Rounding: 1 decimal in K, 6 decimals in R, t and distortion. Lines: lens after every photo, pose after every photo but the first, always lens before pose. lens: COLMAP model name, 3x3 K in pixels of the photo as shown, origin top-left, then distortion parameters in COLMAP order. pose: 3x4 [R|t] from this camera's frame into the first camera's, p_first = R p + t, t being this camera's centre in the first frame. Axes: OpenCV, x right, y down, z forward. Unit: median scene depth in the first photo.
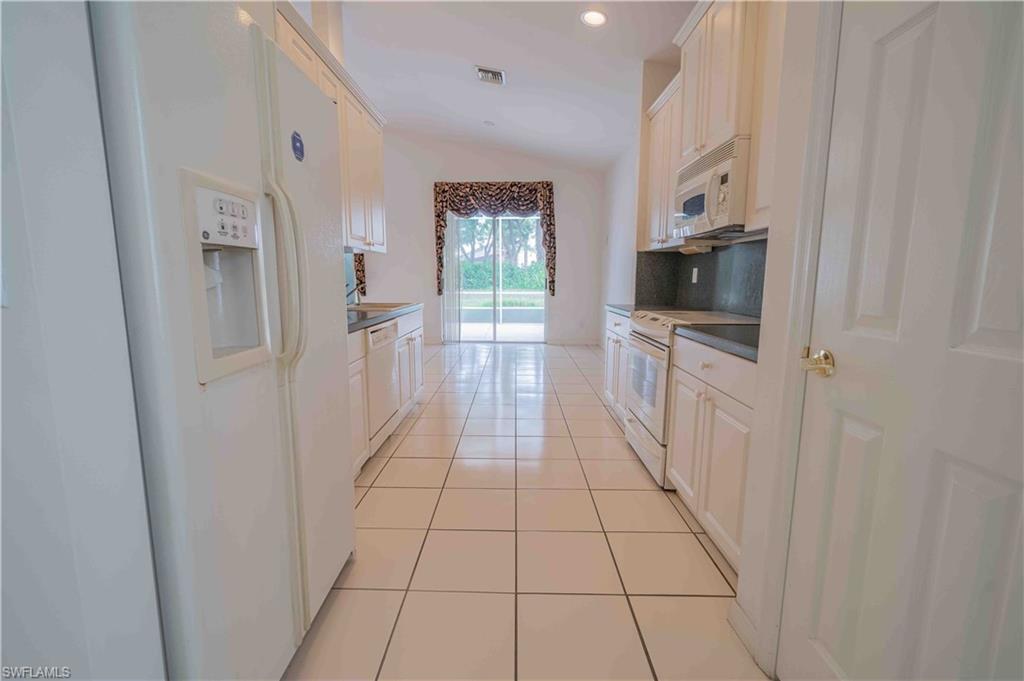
lens RADIAL K [[449.5, 0, 493.1], [0, 449.5, 339.3], [0, 0, 1]] dist [-0.001200, -0.000193]
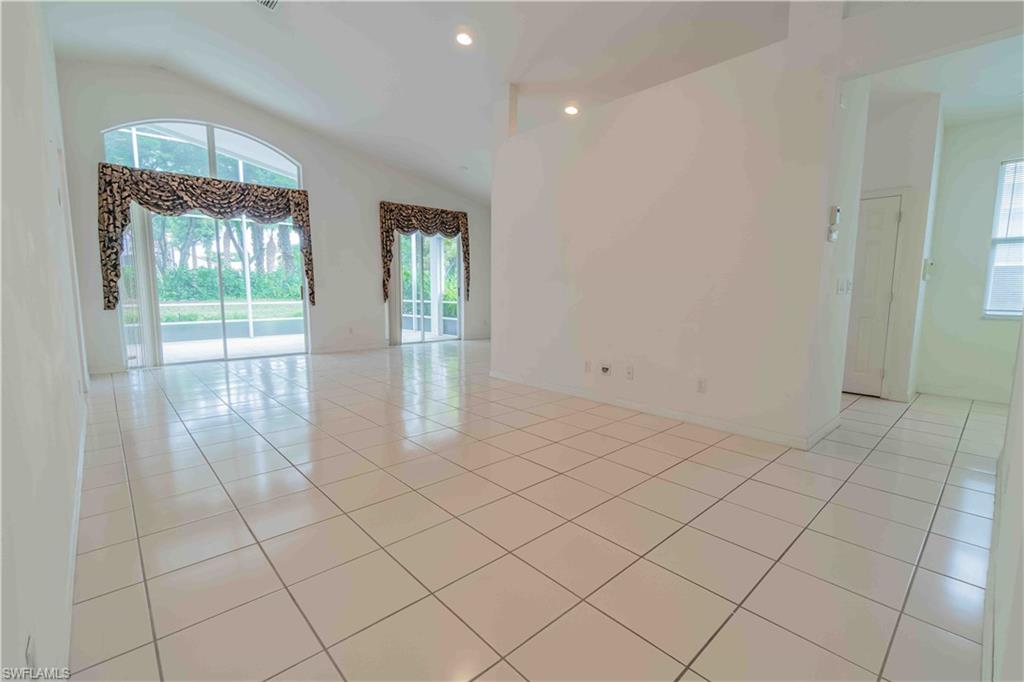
lens RADIAL K [[449.5, 0, 493.1], [0, 449.5, 339.8], [0, 0, 1]] dist [-0.001200, -0.000193]
pose [[0.725406, -0.085153, 0.683034, -0.671606], [0.097287, 0.995040, 0.020728, -0.002381], [-0.681412, 0.051414, 0.730092, 0.011903]]
